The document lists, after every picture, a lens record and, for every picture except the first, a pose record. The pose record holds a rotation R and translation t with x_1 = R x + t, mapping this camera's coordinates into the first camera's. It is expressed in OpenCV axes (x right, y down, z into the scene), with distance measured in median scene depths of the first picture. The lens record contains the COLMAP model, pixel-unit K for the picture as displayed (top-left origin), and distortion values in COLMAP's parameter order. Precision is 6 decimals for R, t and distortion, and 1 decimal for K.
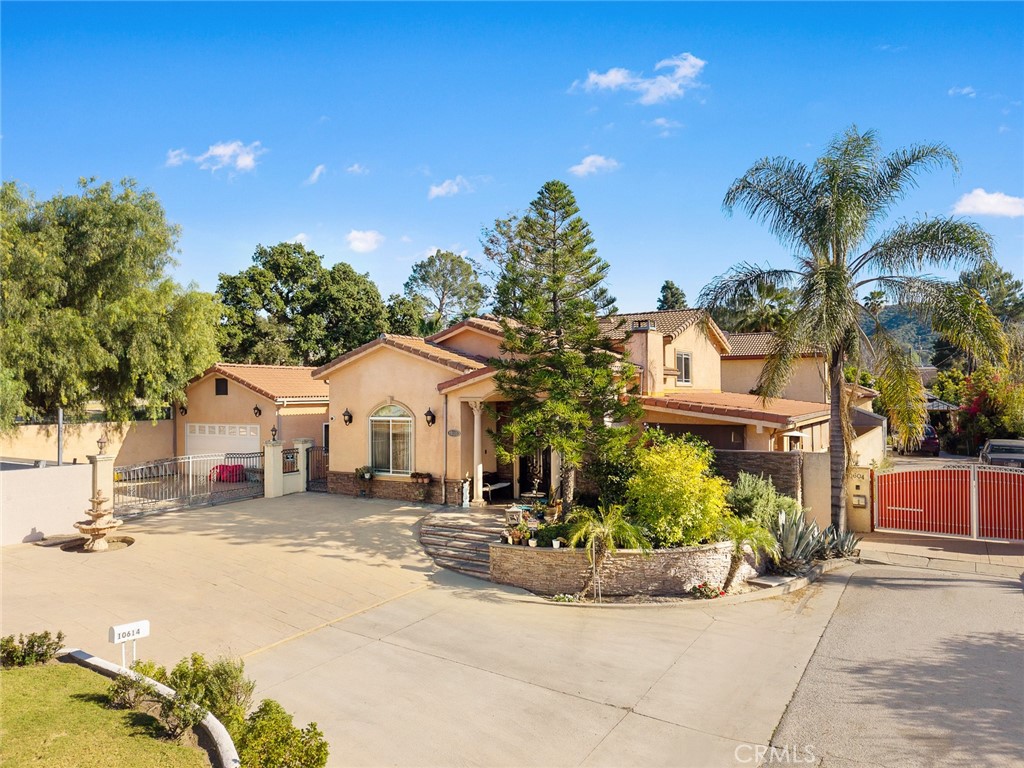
lens RADIAL K [[699.6, 0, 483.9], [0, 699.6, 399.5], [0, 0, 1]] dist [0.016749, -0.013318]
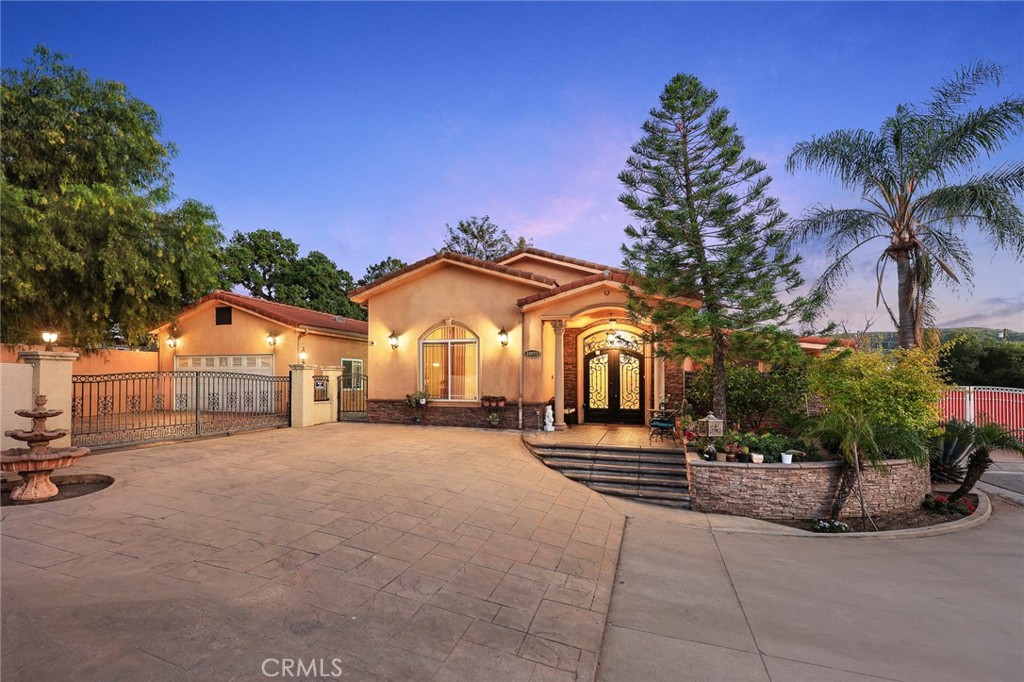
lens RADIAL K [[432.6, 0, 516.8], [0, 432.6, 386.1], [0, 0, 1]] dist [-0.000229, 0.001962]
pose [[0.952488, 0.021521, 0.303814, -0.229633], [-0.019358, 0.999761, -0.010130, 0.095050], [-0.303960, 0.003767, 0.952677, 0.438437]]
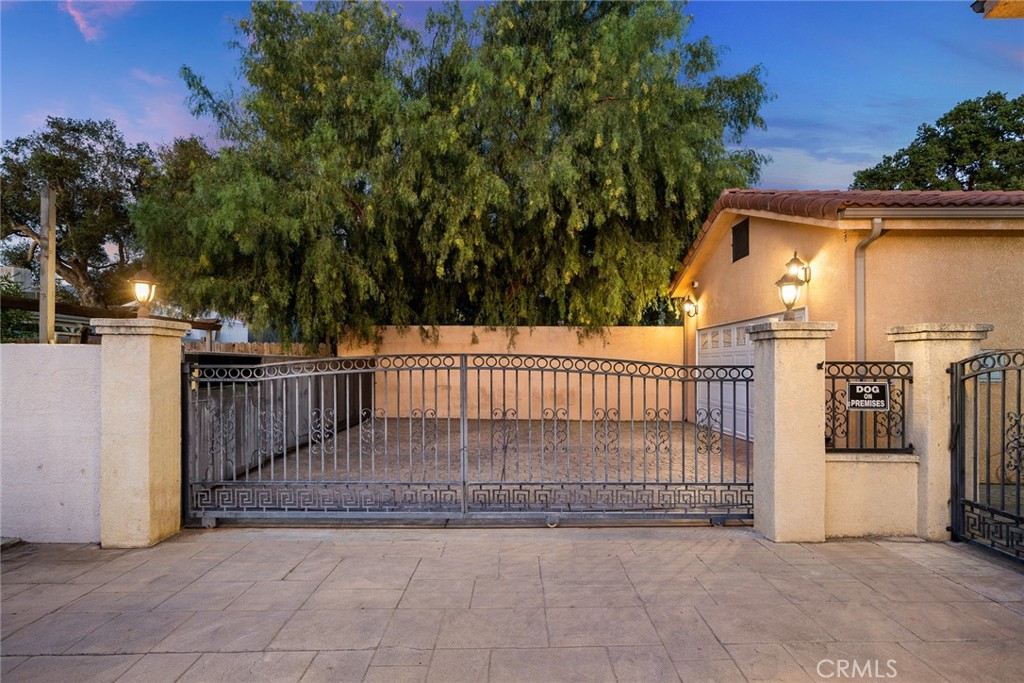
lens RADIAL K [[567.9, 0, 507.6], [0, 567.9, 349.7], [0, 0, 1]] dist [0.005788, 0.003522]
pose [[0.559992, -0.002680, -0.828494, -0.201838], [-0.031424, 0.999207, -0.024473, 0.084855], [0.827902, 0.039739, 0.559463, 0.872814]]
